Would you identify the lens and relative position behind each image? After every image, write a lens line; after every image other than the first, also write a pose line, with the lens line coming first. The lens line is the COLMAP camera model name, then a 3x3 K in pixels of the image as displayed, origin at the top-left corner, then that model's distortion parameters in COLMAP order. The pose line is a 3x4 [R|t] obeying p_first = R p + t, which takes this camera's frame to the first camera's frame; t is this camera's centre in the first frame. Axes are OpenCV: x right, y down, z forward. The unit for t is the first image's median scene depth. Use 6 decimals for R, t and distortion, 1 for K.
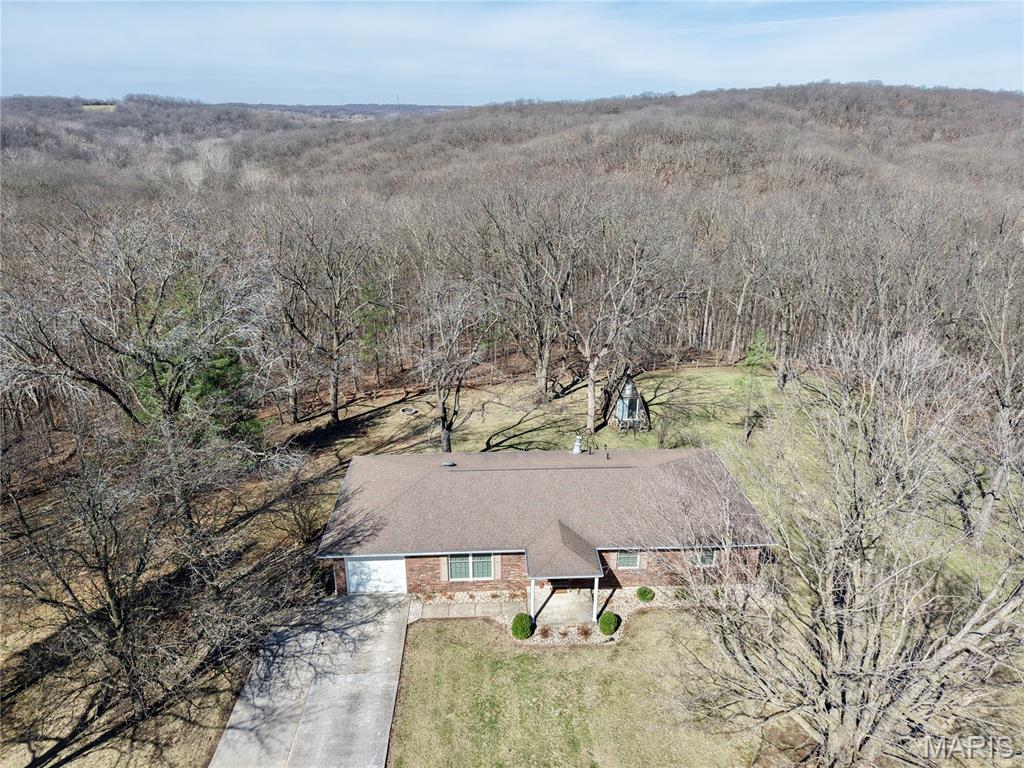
lens RADIAL K [[683.0, 0, 512.0], [0, 683.0, 384.0], [0, 0, 1]] dist [0.028552, -0.023438]
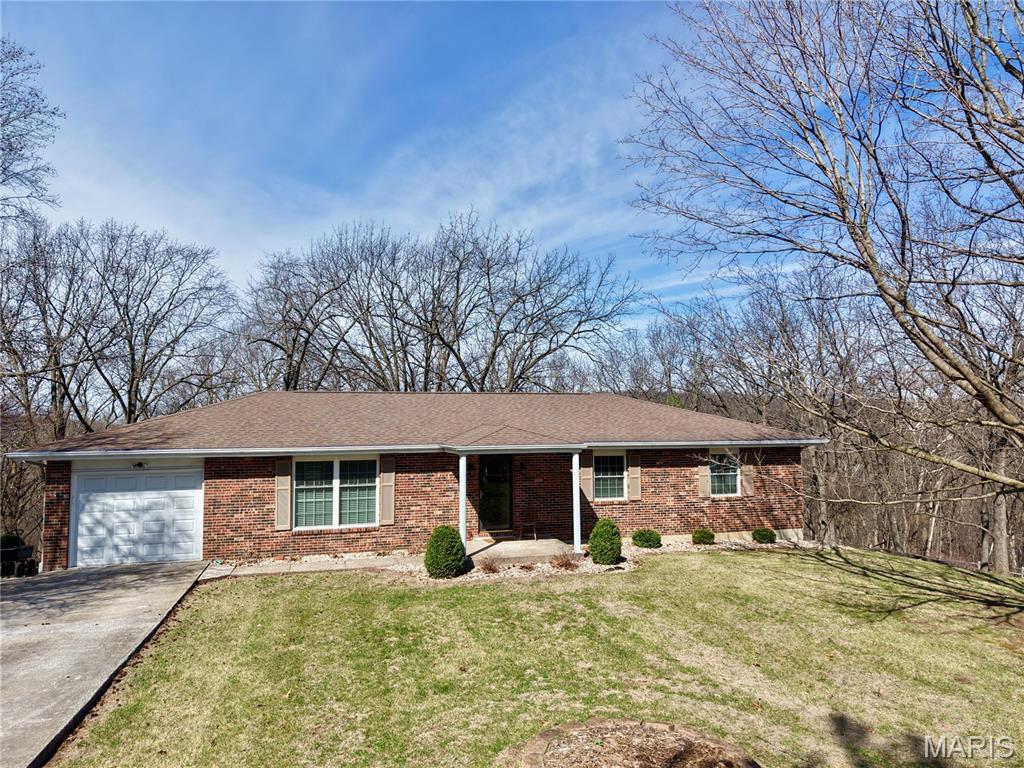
lens RADIAL K [[683.0, 0, 512.0], [0, 683.0, 384.0], [0, 0, 1]] dist [0.028552, -0.023438]
pose [[0.973658, 0.007368, 0.227895, -0.053125], [0.090843, 0.904194, -0.417351, 0.458606], [-0.209136, 0.427059, 0.879706, 0.503823]]
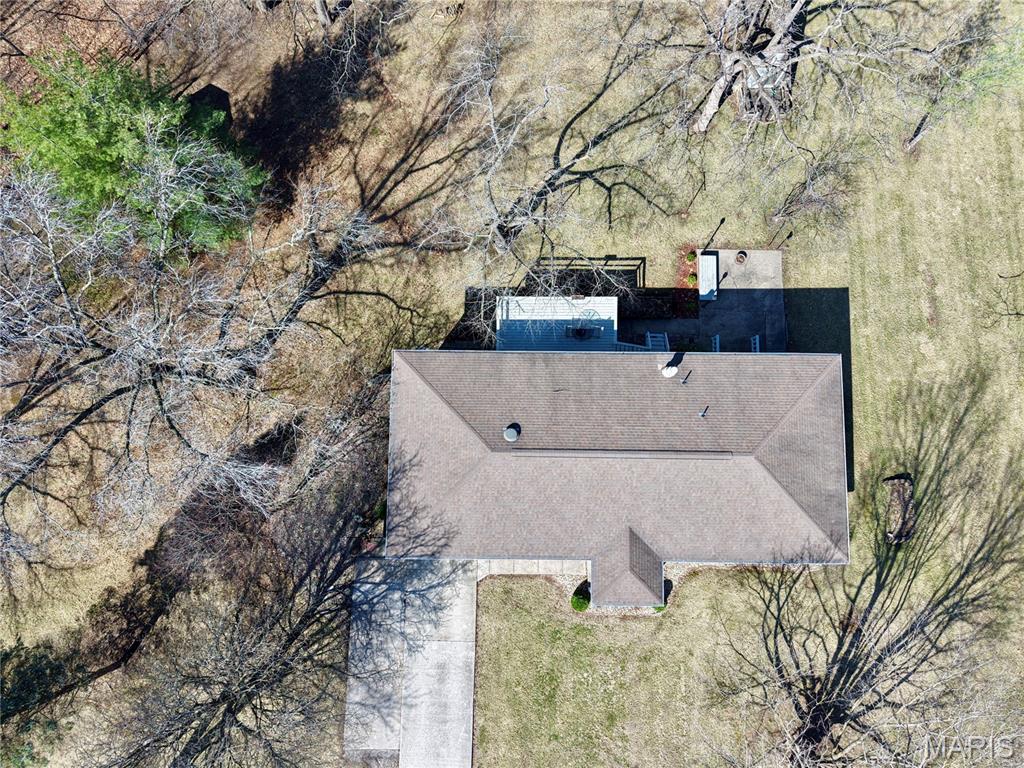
lens RADIAL K [[683.0, 0, 512.0], [0, 683.0, 384.0], [0, 0, 1]] dist [0.028552, -0.023438]
pose [[0.998325, 0.056656, -0.011746, -0.104647], [-0.016017, 0.465674, 0.884812, -0.801603], [0.055600, -0.883141, 0.465801, 0.795719]]
